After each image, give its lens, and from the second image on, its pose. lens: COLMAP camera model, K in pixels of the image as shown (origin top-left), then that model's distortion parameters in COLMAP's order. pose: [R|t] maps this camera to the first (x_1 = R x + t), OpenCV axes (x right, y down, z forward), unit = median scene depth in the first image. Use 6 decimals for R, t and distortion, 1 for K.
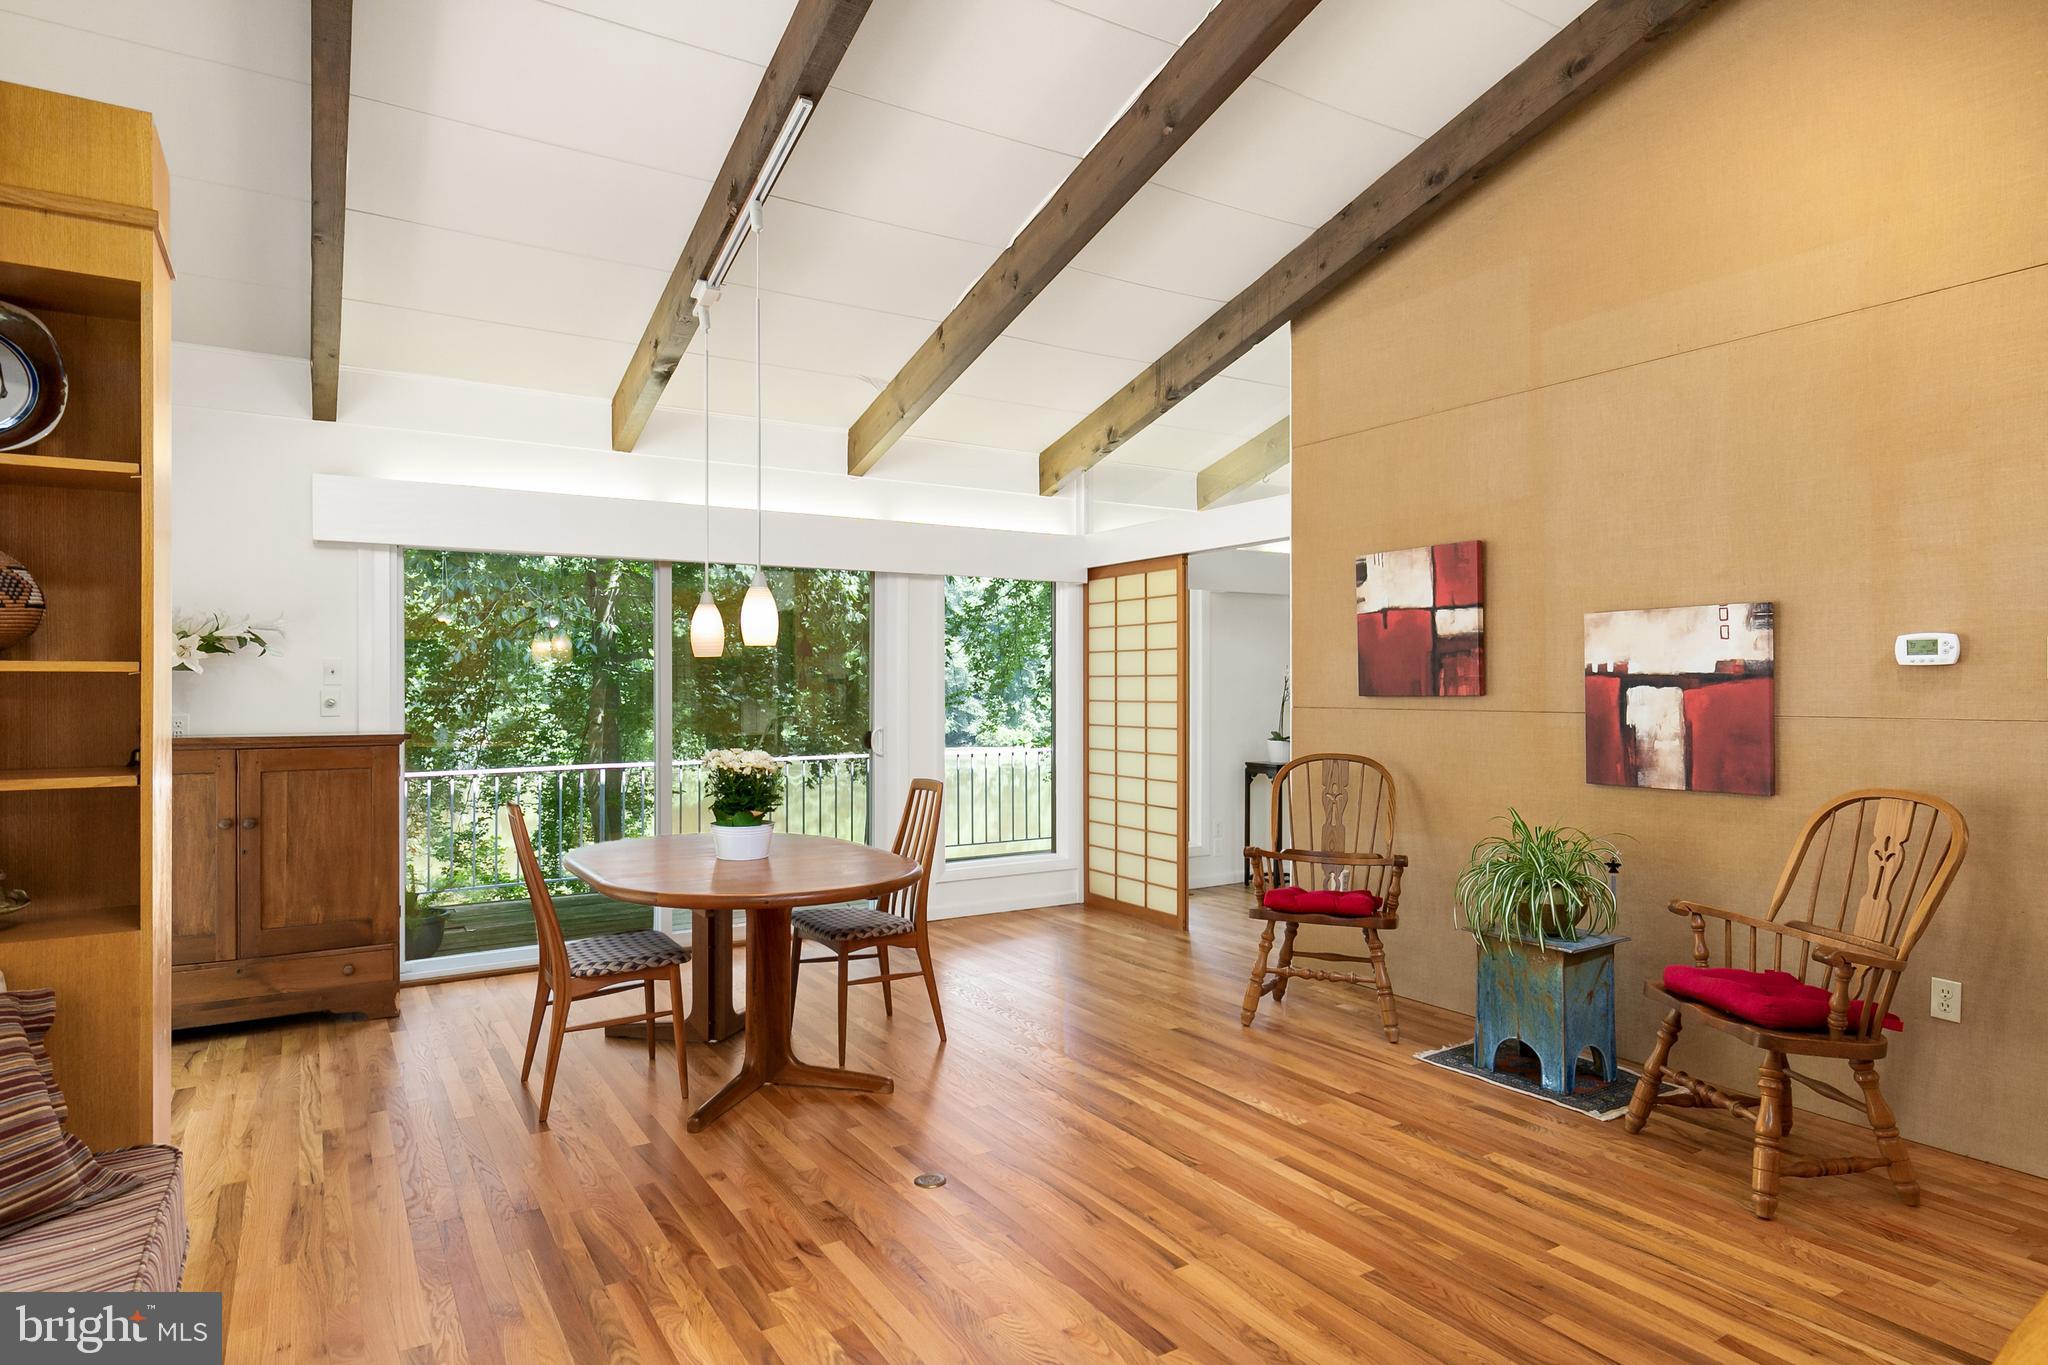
lens RADIAL K [[1138.5, 0, 1024.0], [0, 1138.5, 682.5], [0, 0, 1]] dist [0.002855, 0.000042]
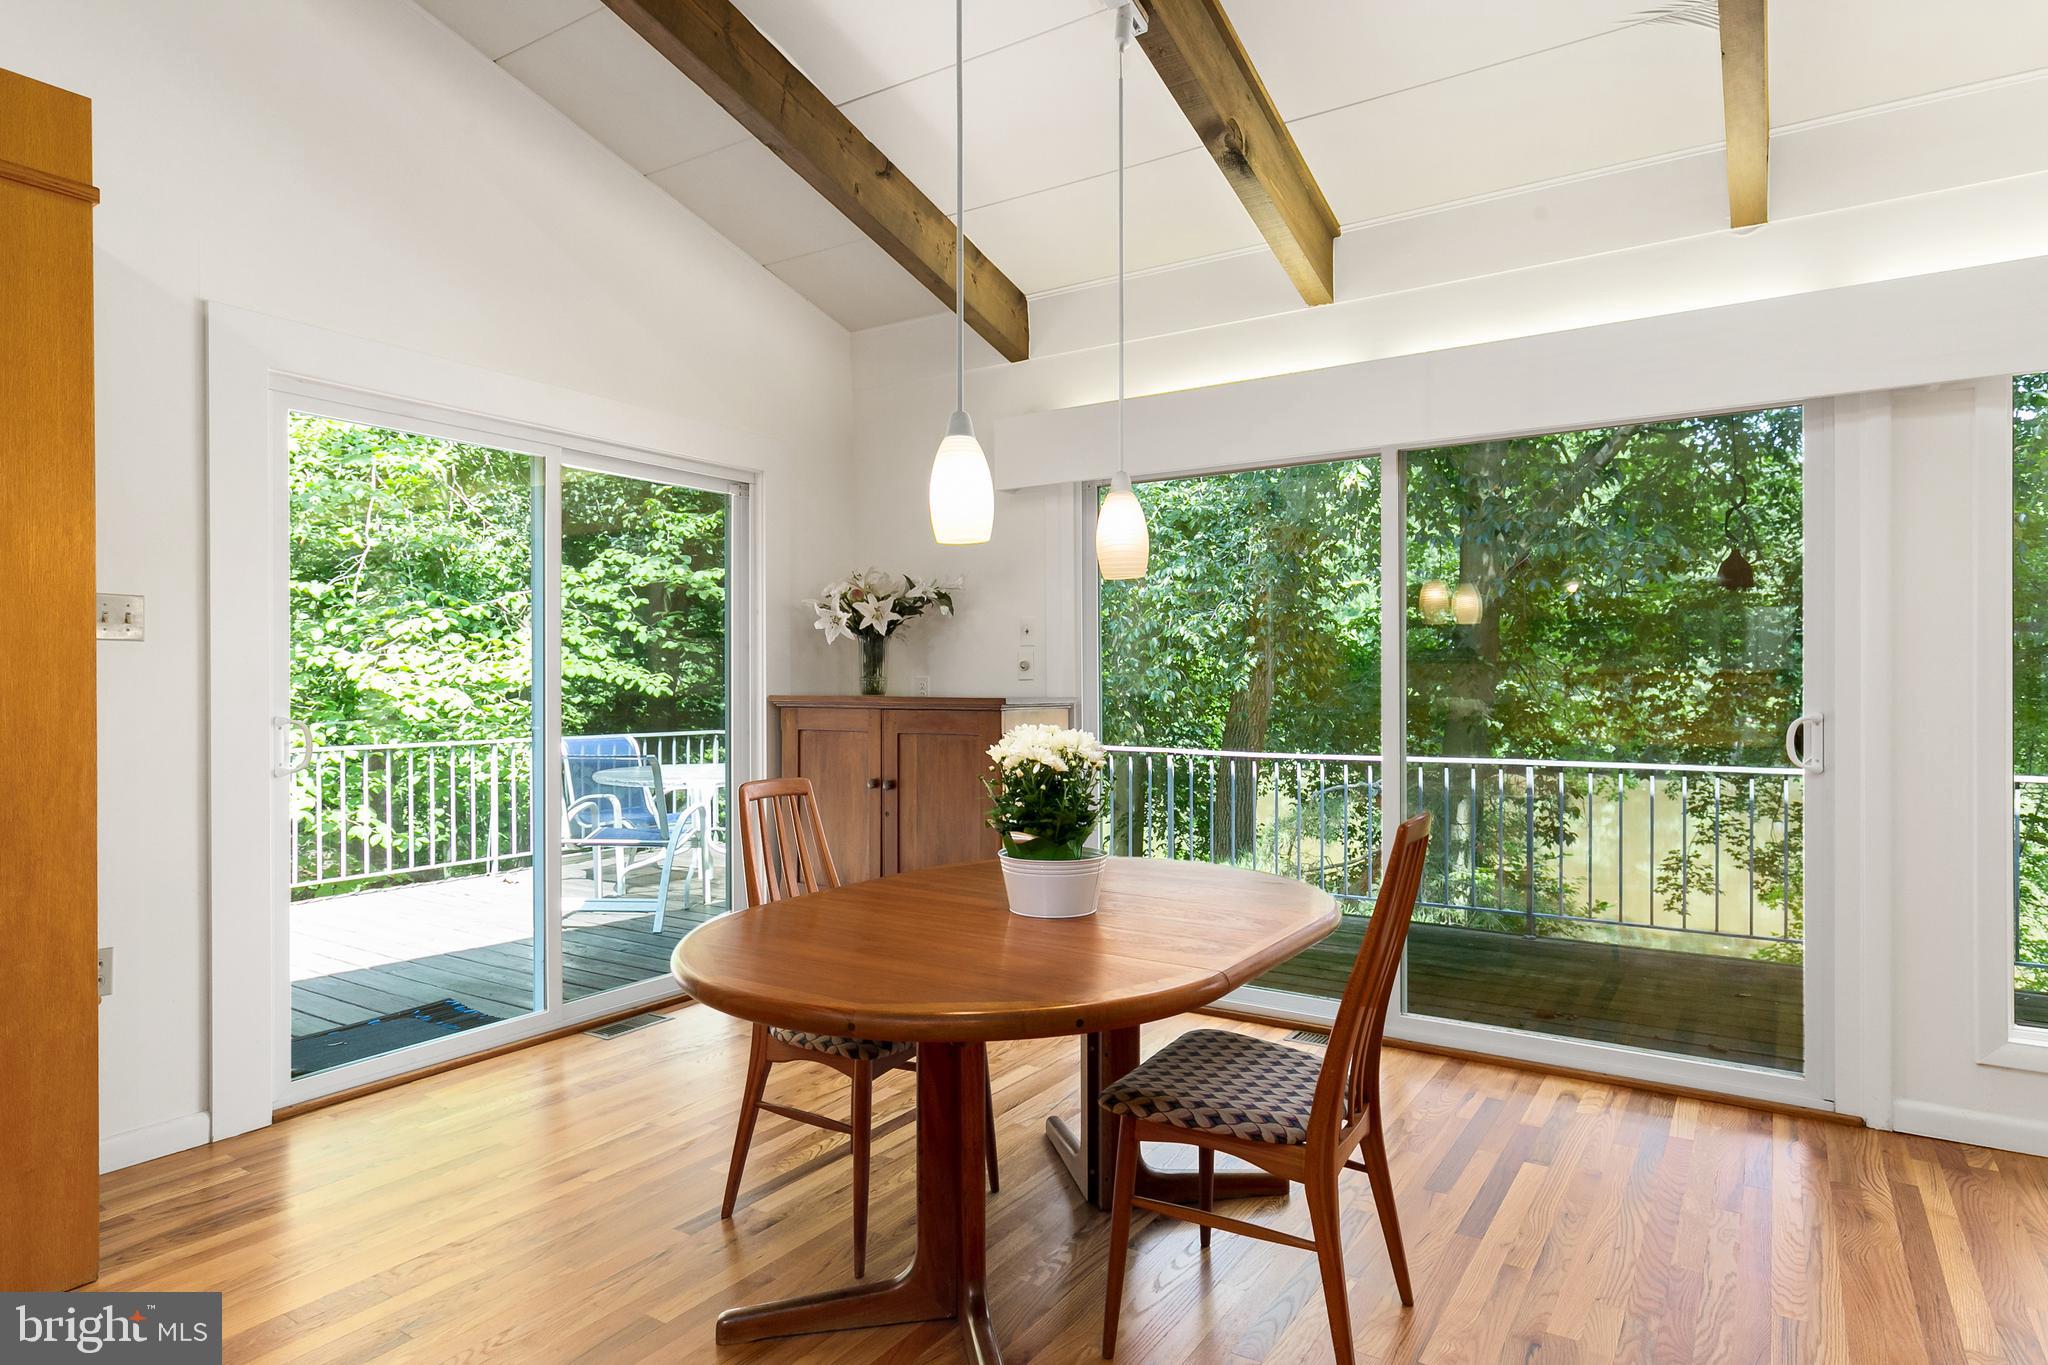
lens RADIAL K [[1138.5, 0, 1046.7], [0, 1138.5, 684.5], [0, 0, 1]] dist [0.004138, 0.000321]
pose [[0.431379, 0.003548, -0.902164, 0.302182], [0.003959, 0.999975, 0.005826, 0.036965], [0.902162, -0.006085, 0.431355, 0.808214]]
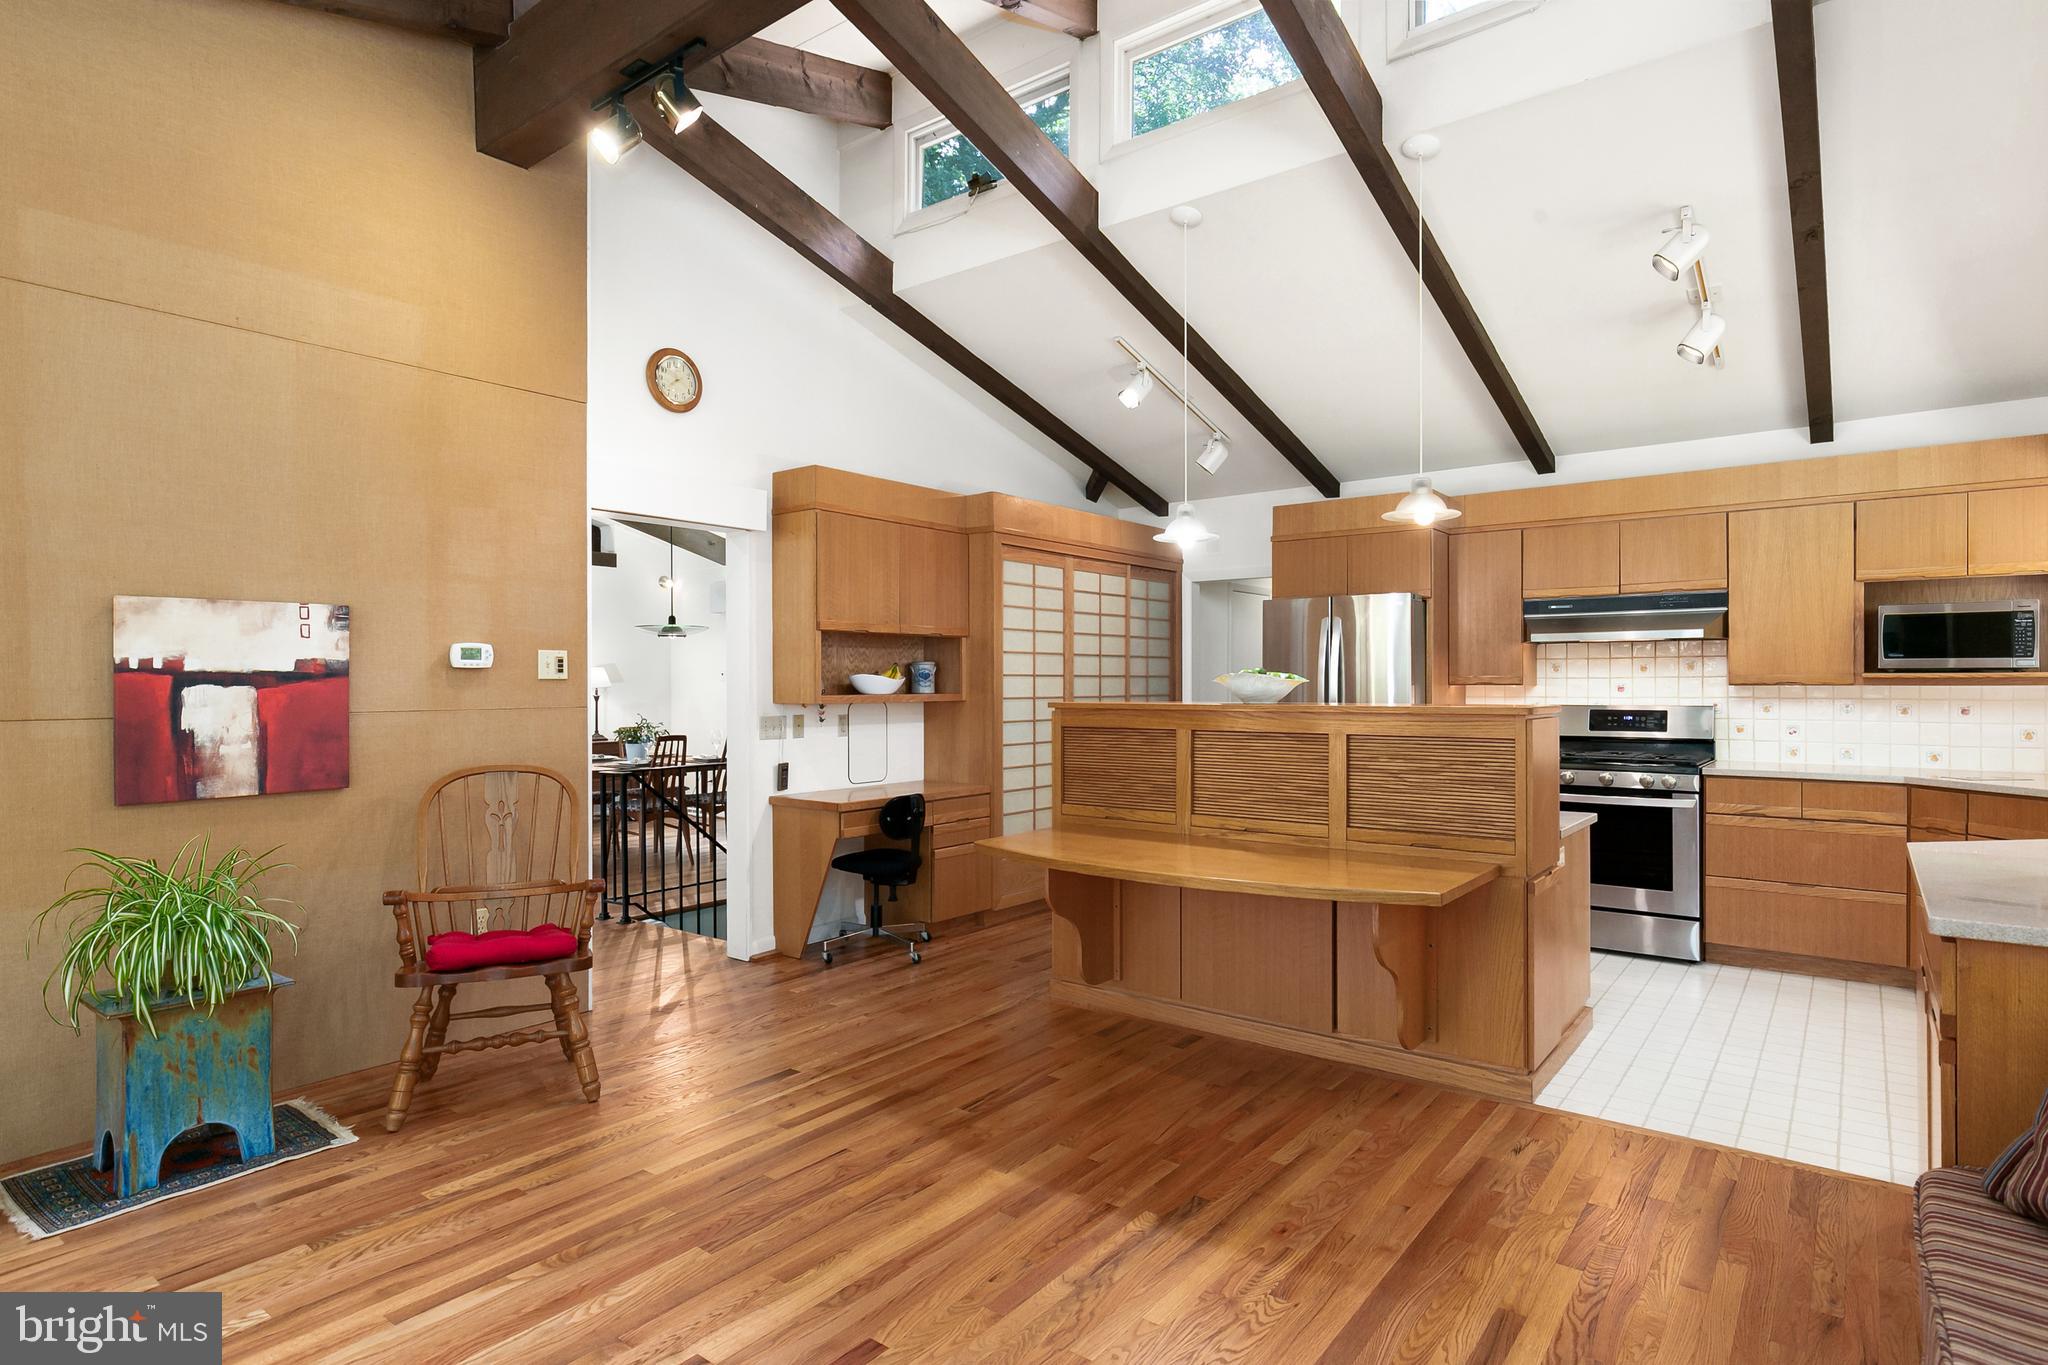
lens RADIAL K [[1068.1, 0, 1027.6], [0, 1068.1, 680.0], [0, 0, 1]] dist [0.001671, 0.000071]
pose [[-0.348180, 0.004878, 0.937415, -0.484693], [0.000971, 0.999988, -0.004842, 0.004110], [-0.937427, -0.000775, -0.348181, 0.724689]]
